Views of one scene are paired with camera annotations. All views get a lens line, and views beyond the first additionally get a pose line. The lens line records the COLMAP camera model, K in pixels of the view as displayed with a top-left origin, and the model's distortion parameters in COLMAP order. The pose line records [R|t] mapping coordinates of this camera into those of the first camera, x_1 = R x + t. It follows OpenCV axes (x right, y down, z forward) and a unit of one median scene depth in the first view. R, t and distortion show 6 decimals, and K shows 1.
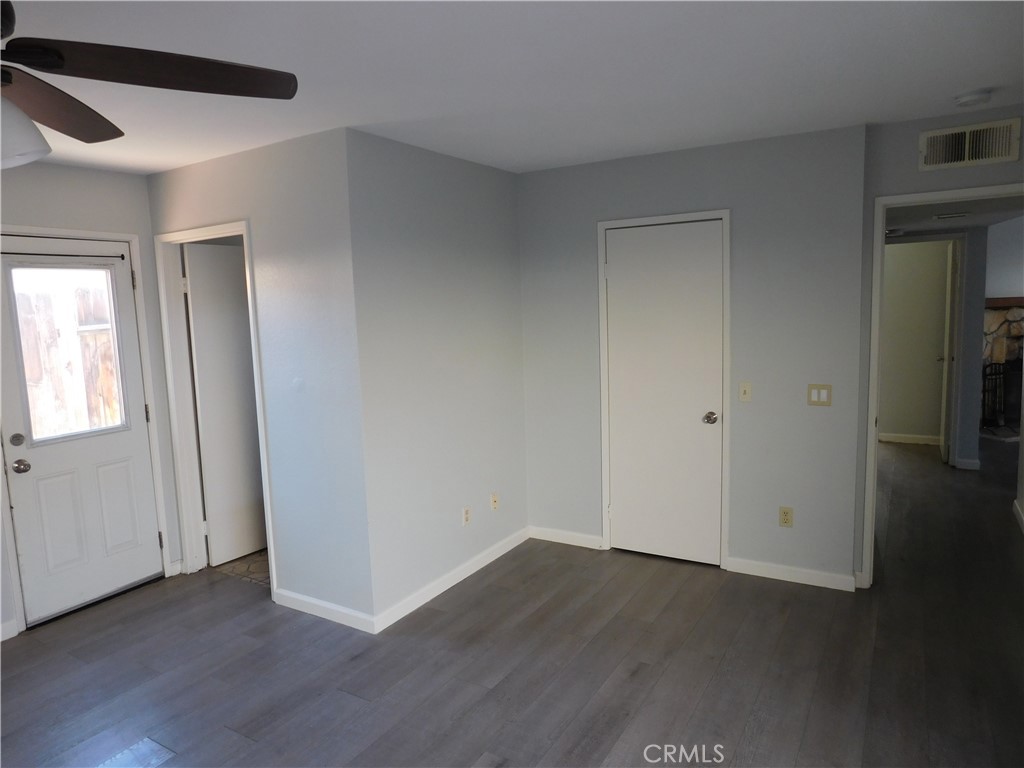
lens RADIAL K [[680.5, 0, 490.3], [0, 680.5, 383.9], [0, 0, 1]] dist [-0.051270, 0.051464]
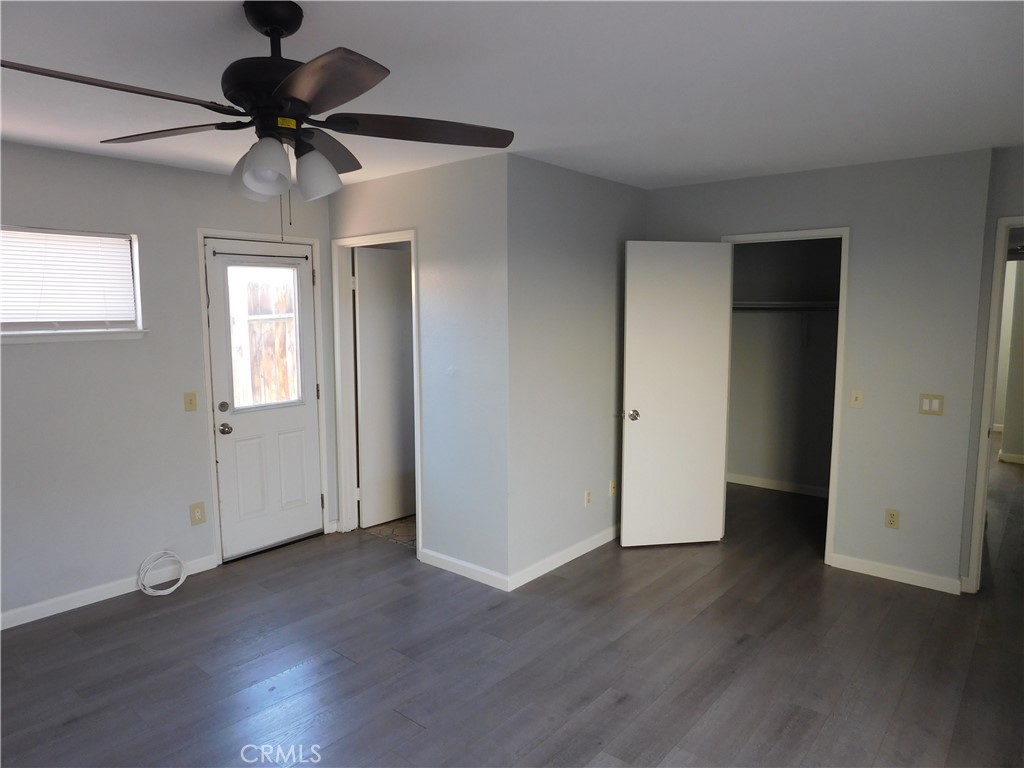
lens RADIAL K [[680.5, 0, 500.9], [0, 680.5, 385.3], [0, 0, 1]] dist [-0.051270, 0.051464]
pose [[0.990644, 0.046688, -0.128234, -0.048144], [-0.046966, 0.998896, 0.000857, 0.018258], [0.128132, 0.005173, 0.991744, -0.136897]]
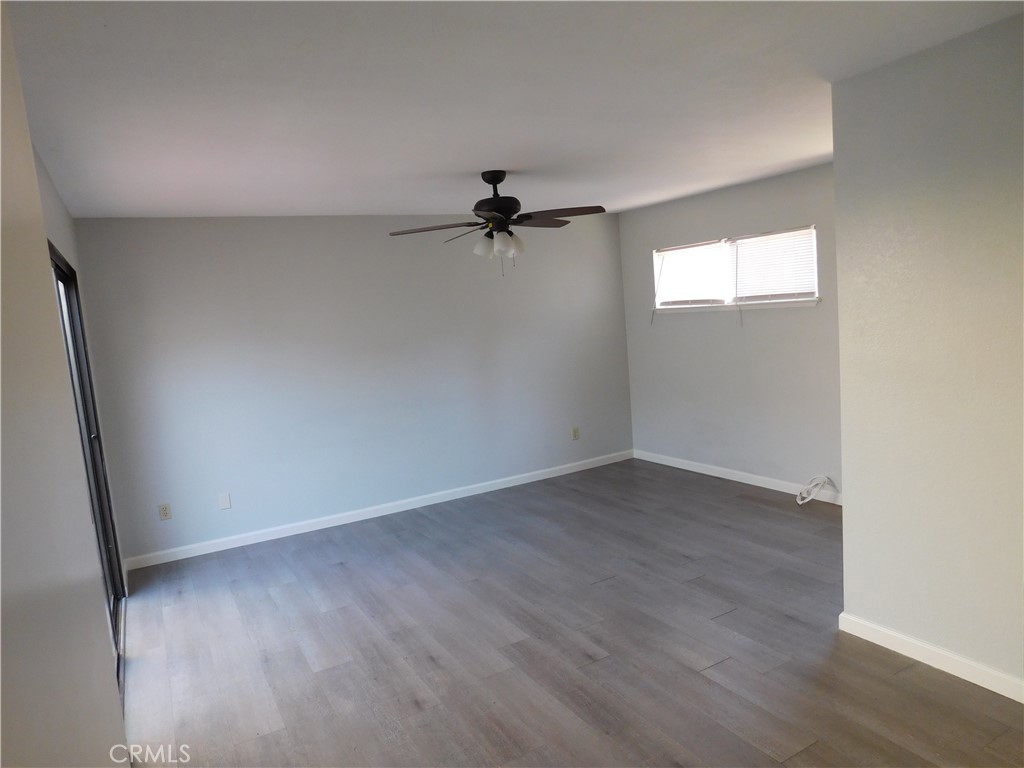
lens RADIAL K [[680.5, 0, 506.8], [0, 680.5, 388.7], [0, 0, 1]] dist [-0.051270, 0.051464]
pose [[-0.480886, 0.163506, -0.861403, 0.744599], [-0.004345, 0.982002, 0.188823, -0.117075], [0.876773, 0.094545, -0.471520, 0.948343]]
